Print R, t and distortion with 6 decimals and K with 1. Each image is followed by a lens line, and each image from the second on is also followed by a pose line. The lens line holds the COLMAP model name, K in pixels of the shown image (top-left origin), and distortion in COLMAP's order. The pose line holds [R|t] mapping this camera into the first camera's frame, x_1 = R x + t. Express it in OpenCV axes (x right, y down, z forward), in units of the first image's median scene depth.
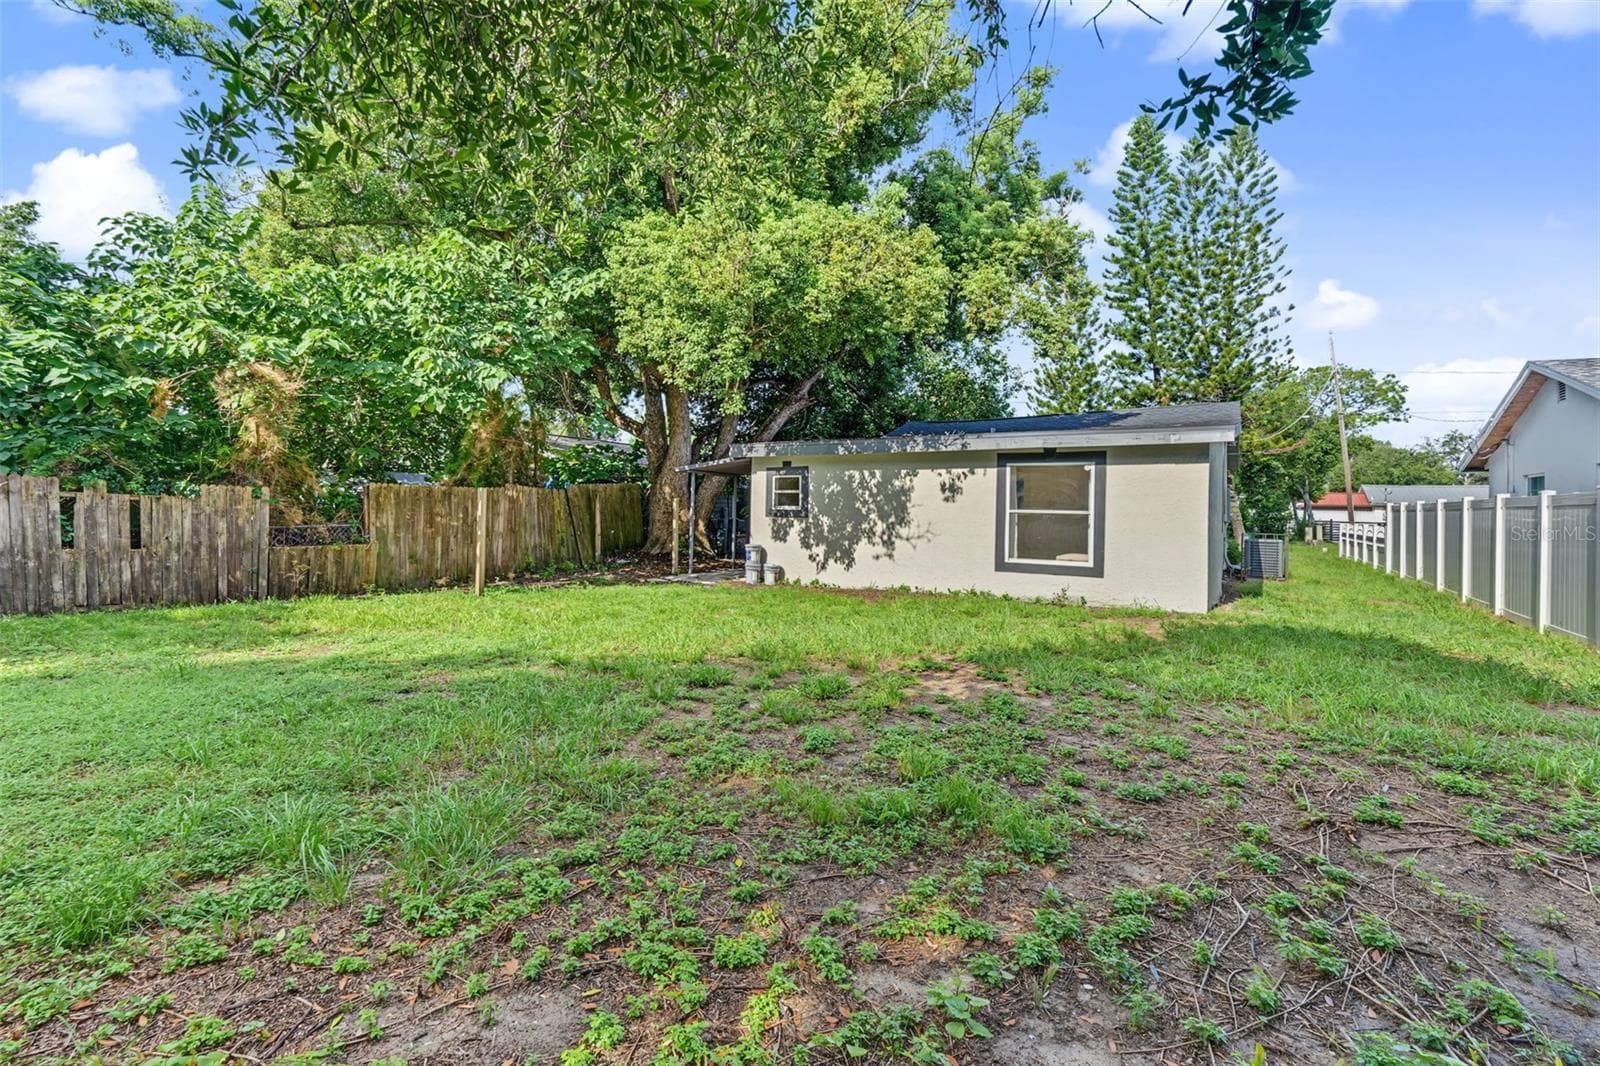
lens RADIAL K [[750.7, 0, 783.4], [0, 750.7, 506.5], [0, 0, 1]] dist [-0.000912, 0.000317]
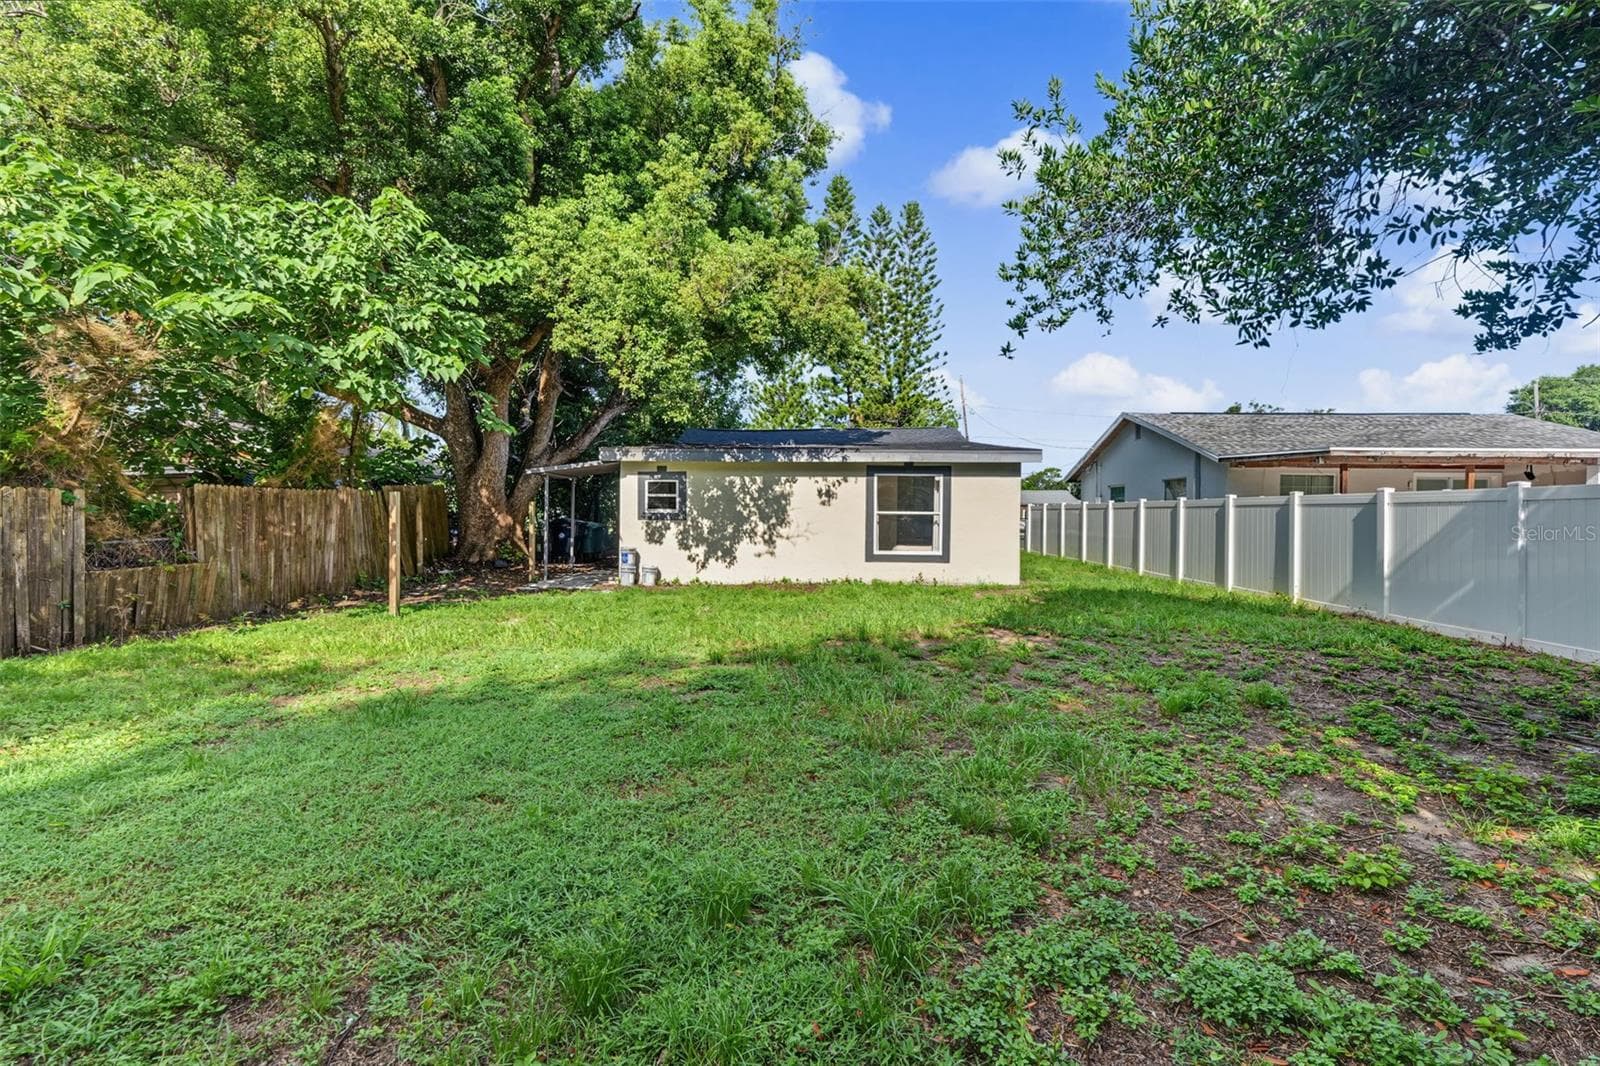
lens RADIAL K [[745.1, 0, 800.0], [0, 745.1, 533.0], [0, 0, 1]] dist [-0.001423, -0.000122]
pose [[0.856805, -0.023544, 0.515103, -0.384658], [0.004774, 0.999276, 0.037733, -0.006364], [-0.515619, -0.029871, 0.856297, 0.018328]]
